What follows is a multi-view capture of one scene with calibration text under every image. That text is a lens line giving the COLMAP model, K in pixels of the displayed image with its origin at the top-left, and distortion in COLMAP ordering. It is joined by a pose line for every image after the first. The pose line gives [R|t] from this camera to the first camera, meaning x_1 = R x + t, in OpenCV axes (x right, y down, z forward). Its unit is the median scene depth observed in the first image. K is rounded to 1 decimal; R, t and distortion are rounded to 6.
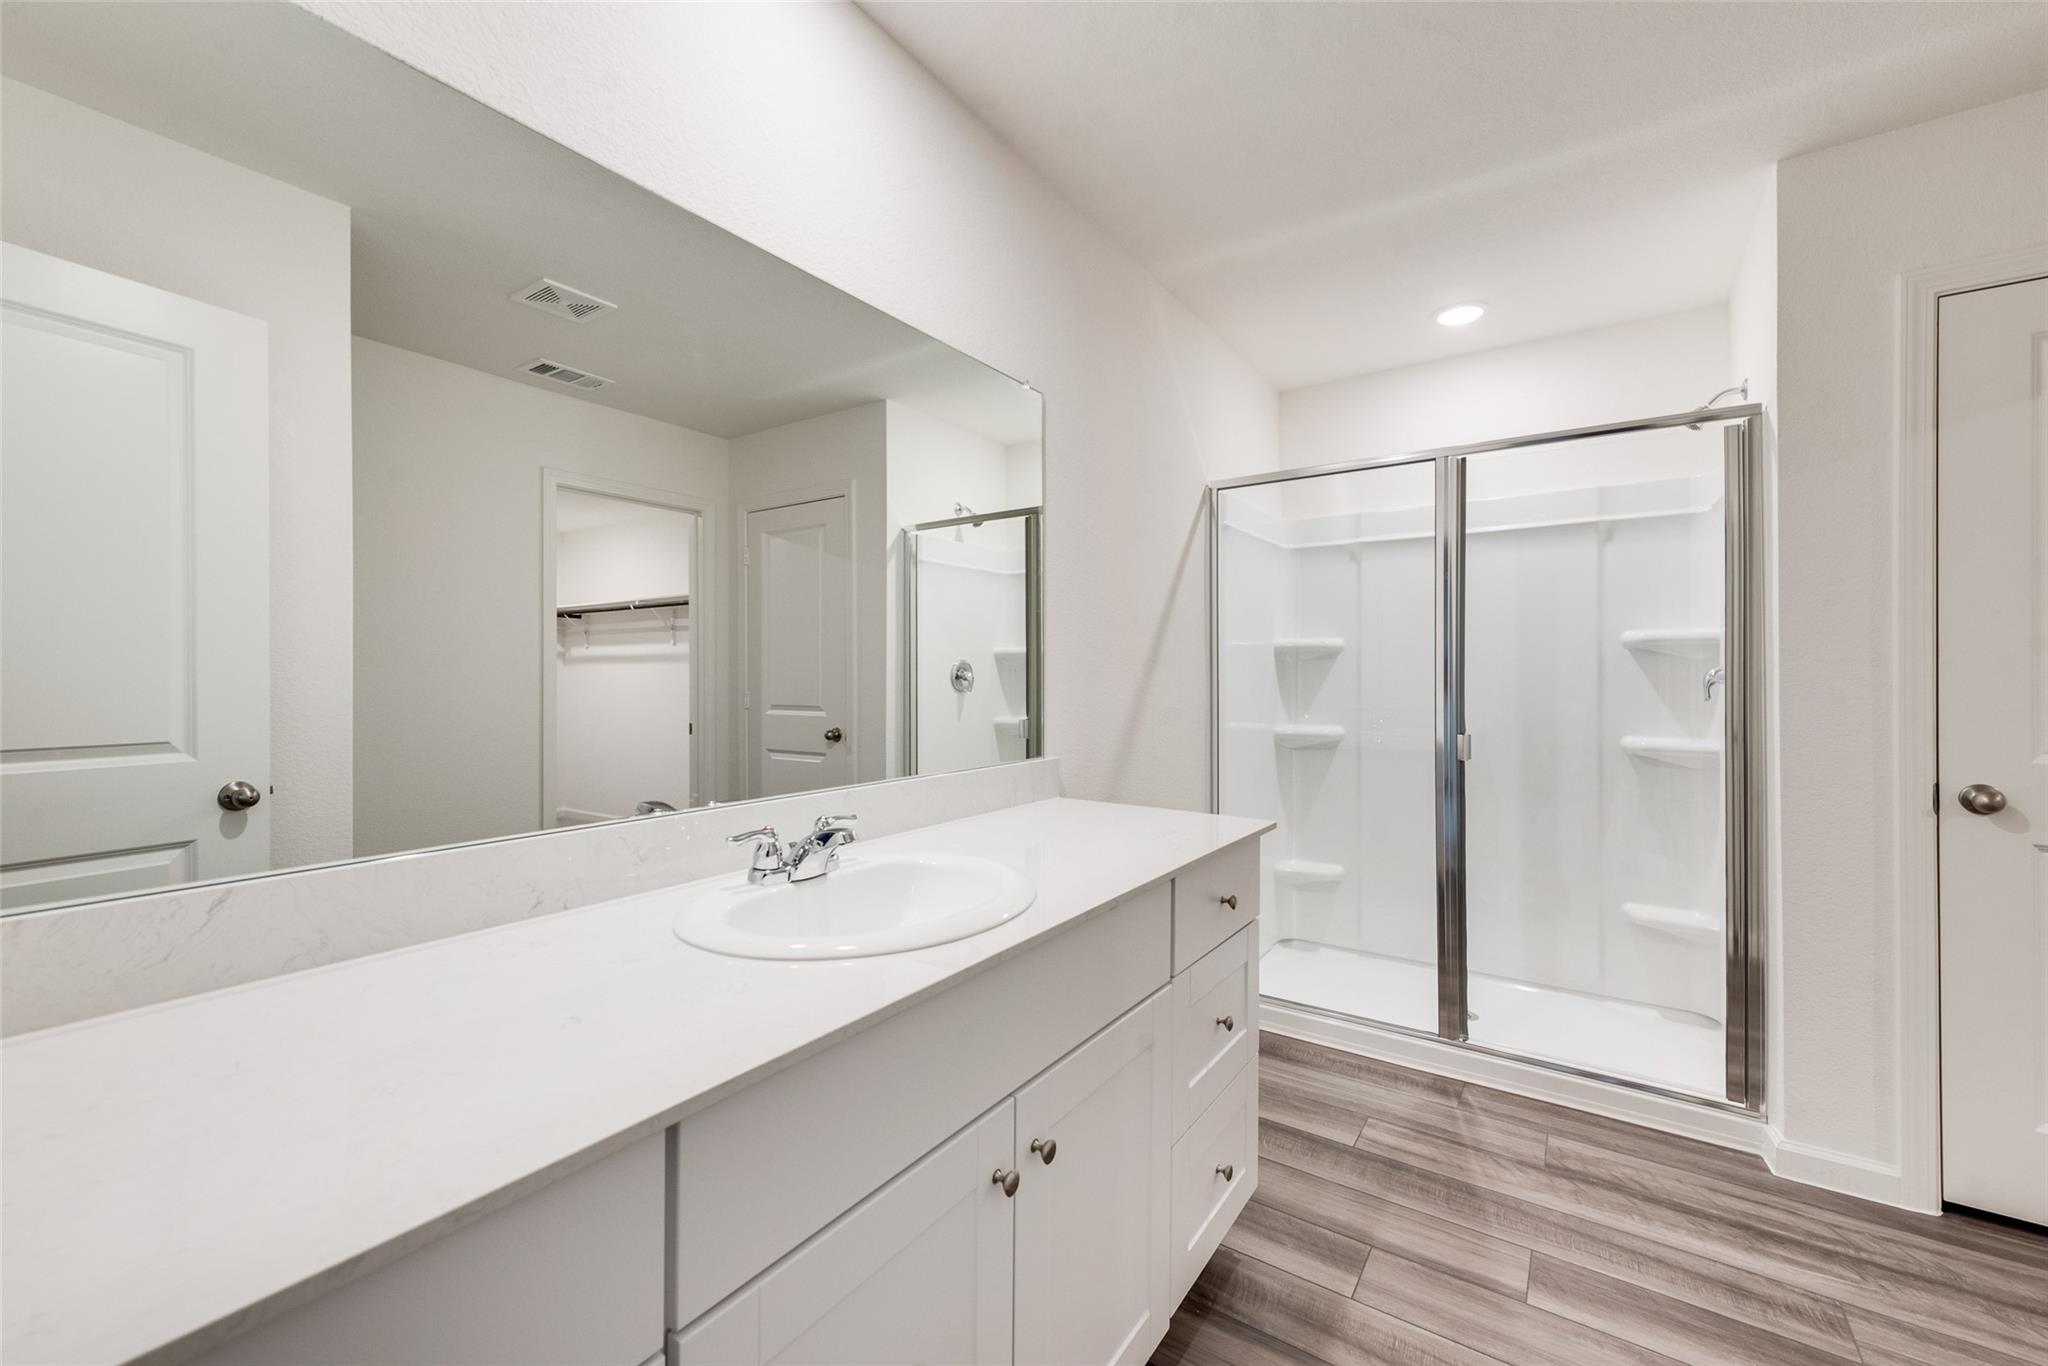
lens RADIAL K [[814.0, 0, 1024.5], [0, 814.0, 678.5], [0, 0, 1]] dist [0.010192, -0.000697]
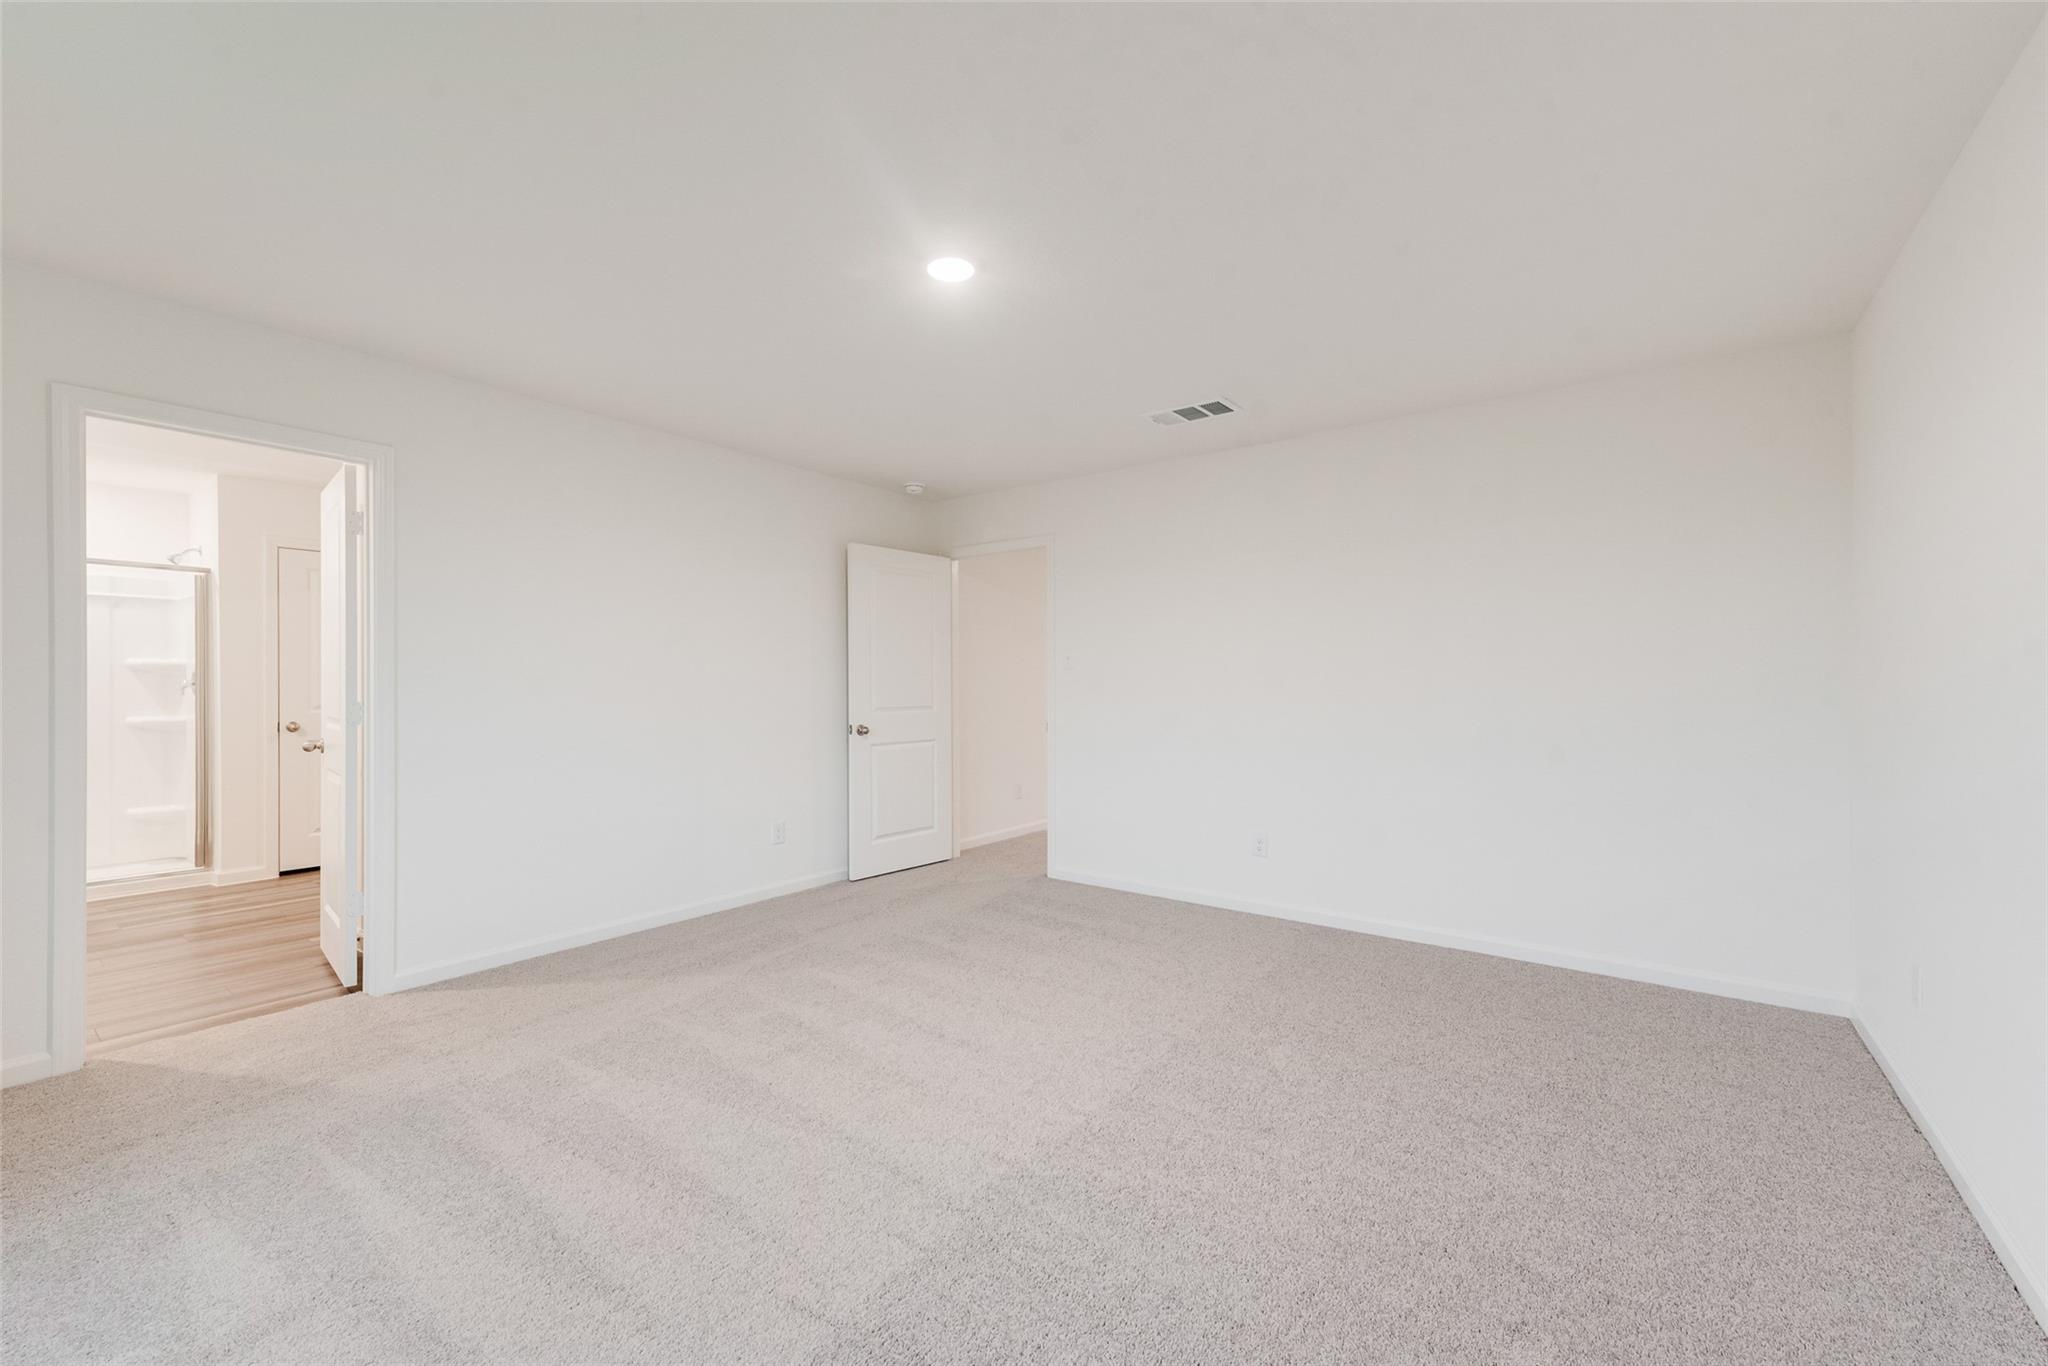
lens RADIAL K [[814.0, 0, 1023.6], [0, 814.0, 683.0], [0, 0, 1]] dist [0.010192, -0.000697]
pose [[0.063077, -0.001276, 0.998008, -1.302580], [0.000245, 0.999999, 0.001263, -0.007835], [-0.998009, 0.000164, 0.063078, -1.466793]]
